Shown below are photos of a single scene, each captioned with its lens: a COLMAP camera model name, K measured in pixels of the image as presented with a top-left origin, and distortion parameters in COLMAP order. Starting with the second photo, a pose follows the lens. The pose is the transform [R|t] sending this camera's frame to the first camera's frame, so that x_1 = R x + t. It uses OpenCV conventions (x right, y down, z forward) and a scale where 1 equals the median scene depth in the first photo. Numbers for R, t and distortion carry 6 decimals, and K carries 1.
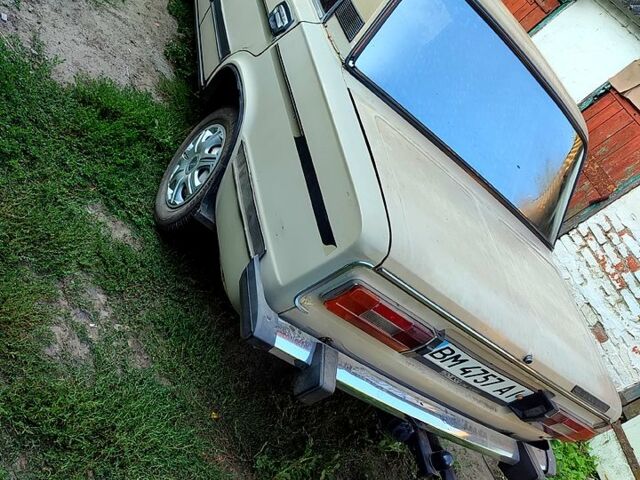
lens RADIAL K [[607.4, 0, 316.8], [0, 607.4, 227.9], [0, 0, 1]] dist [0.030429, -0.011393]
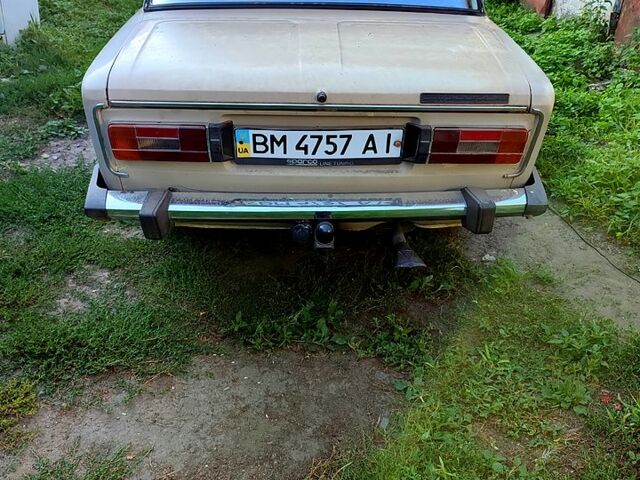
lens RADIAL K [[607.4, 0, 316.8], [0, 607.4, 227.9], [0, 0, 1]] dist [0.030429, -0.011393]
pose [[0.713023, -0.541355, -0.445570, 0.627454], [0.460116, 0.840792, -0.285239, 0.634197], [0.529047, -0.001632, 0.848591, 0.134356]]
